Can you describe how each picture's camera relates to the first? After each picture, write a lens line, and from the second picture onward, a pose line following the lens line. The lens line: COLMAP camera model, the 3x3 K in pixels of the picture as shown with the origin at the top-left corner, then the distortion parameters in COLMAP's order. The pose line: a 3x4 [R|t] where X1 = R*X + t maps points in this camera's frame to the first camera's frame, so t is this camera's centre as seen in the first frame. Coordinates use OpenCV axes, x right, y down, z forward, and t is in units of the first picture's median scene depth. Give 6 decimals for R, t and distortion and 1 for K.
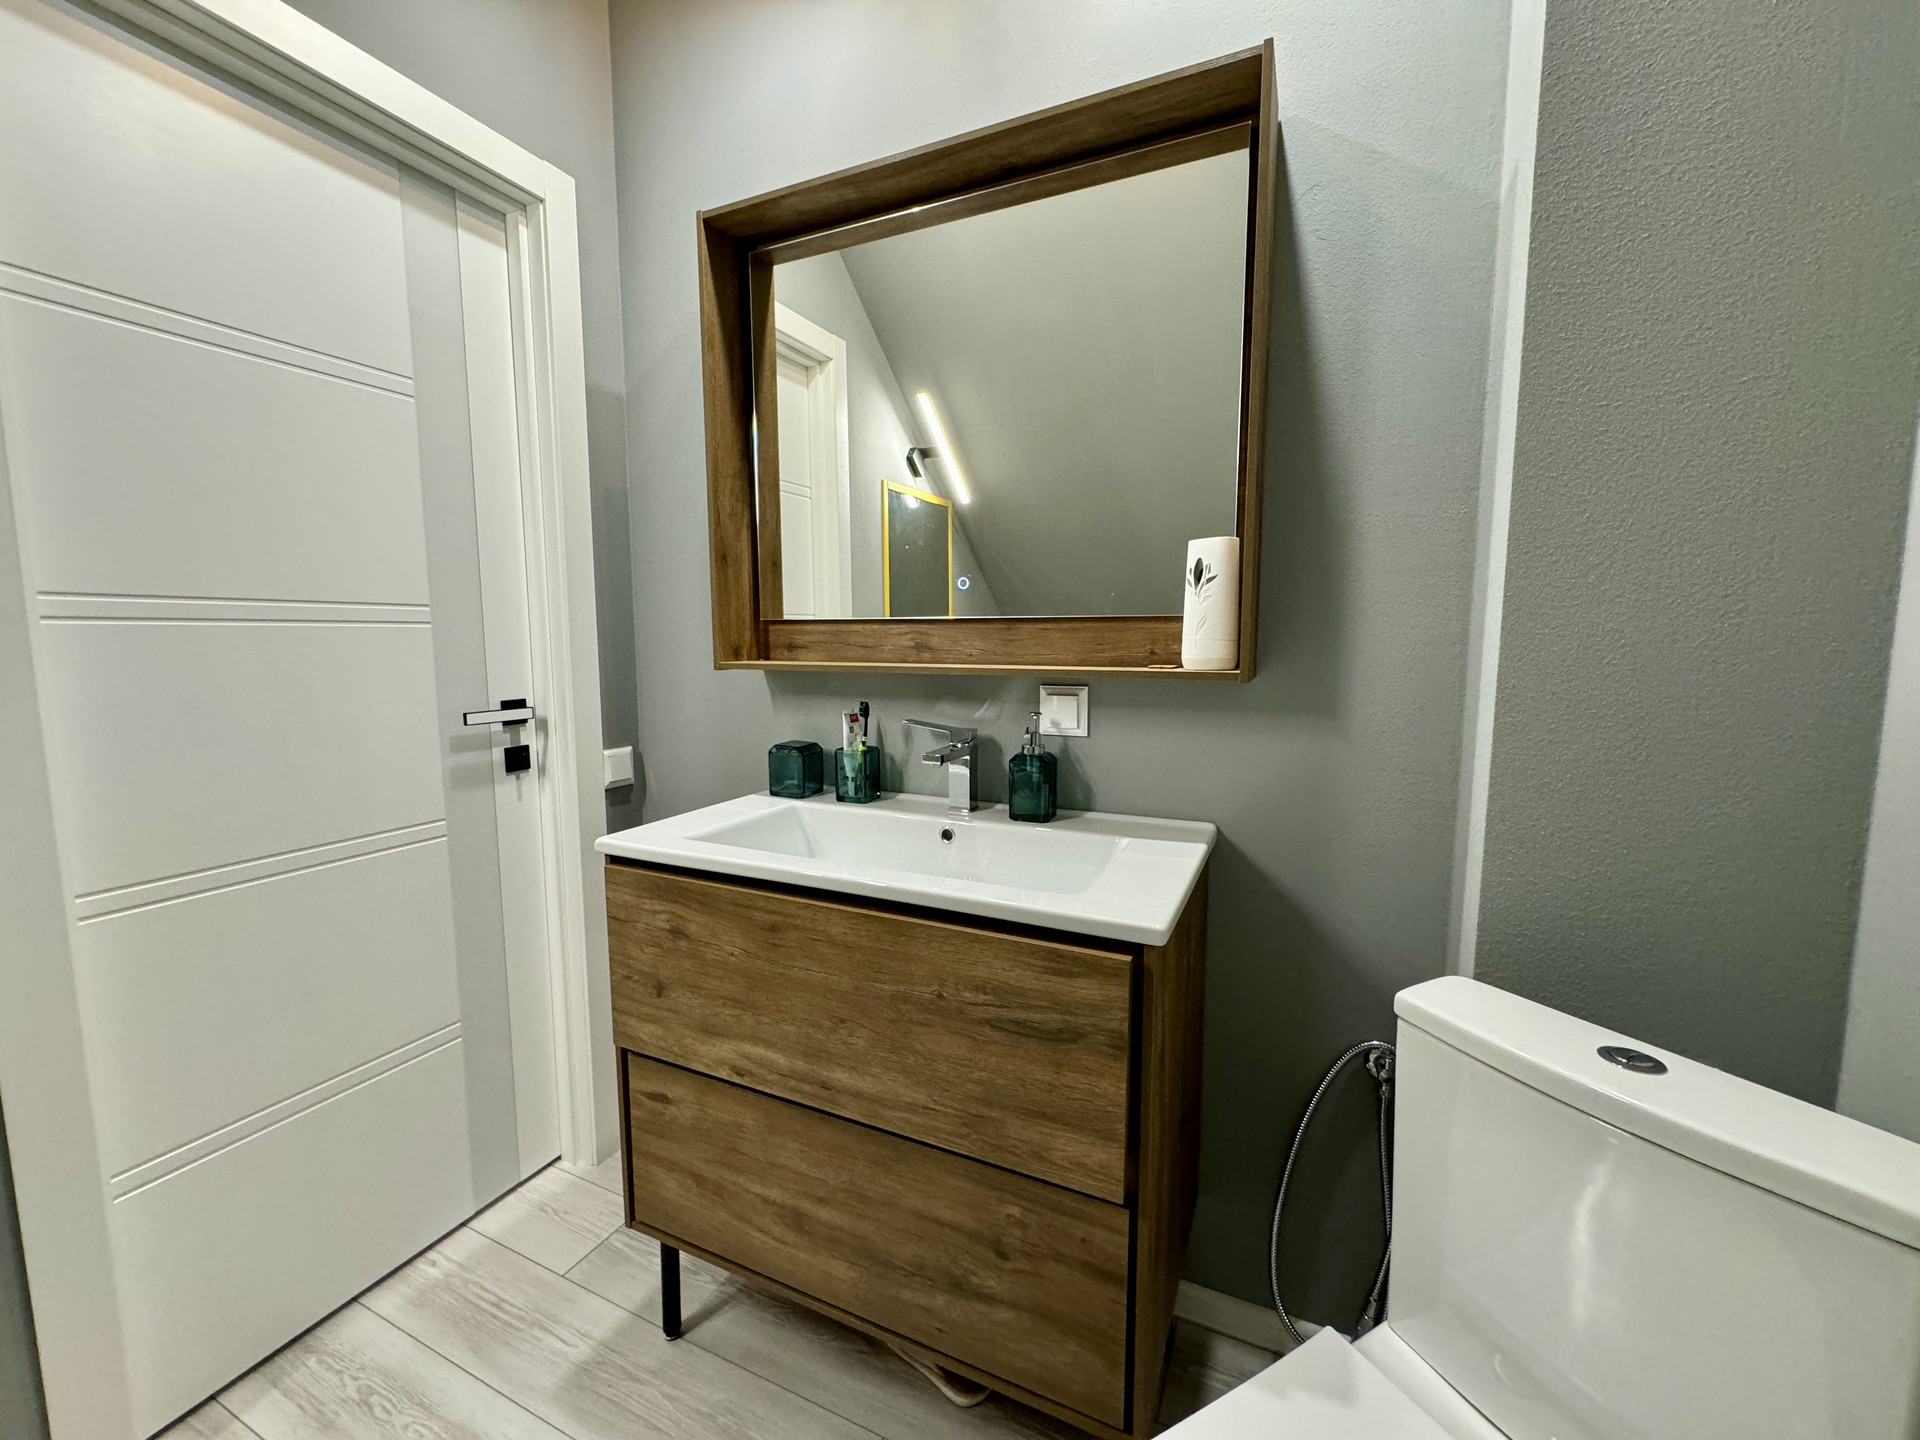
lens RADIAL K [[763.7, 0, 966.9], [0, 763.7, 719.7], [0, 0, 1]] dist [-0.001475, 0.000022]
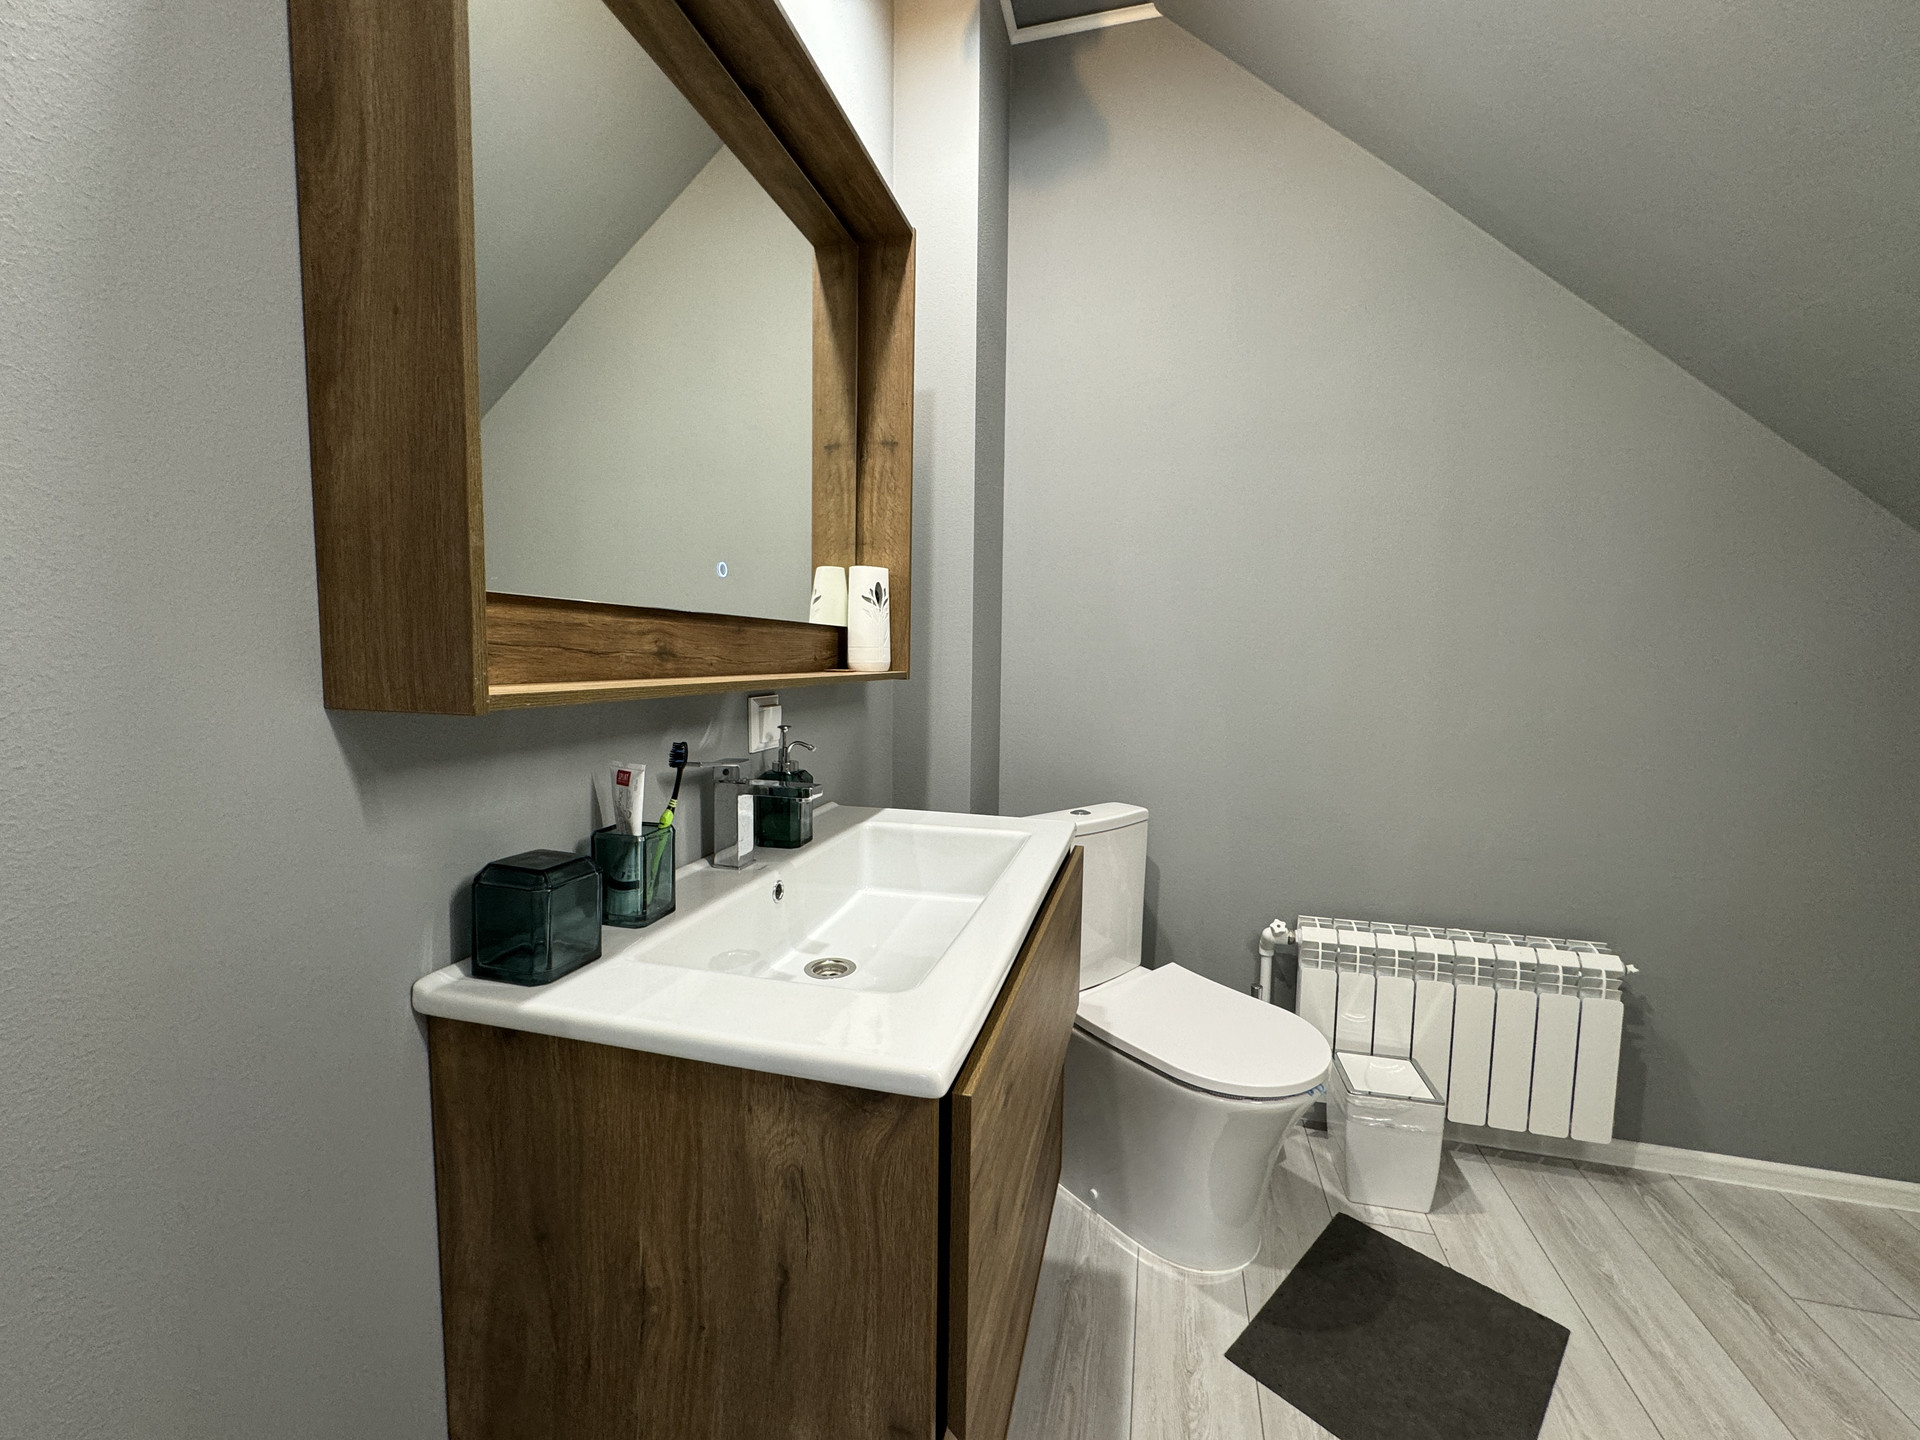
lens RADIAL K [[763.7, 0, 958.0], [0, 763.7, 717.7], [0, 0, 1]] dist [-0.001475, 0.000022]
pose [[-0.163305, -0.084728, 0.982931, -0.698577], [0.091120, 0.990752, 0.100541, -0.076586], [-0.982359, 0.105984, -0.154075, 0.786083]]
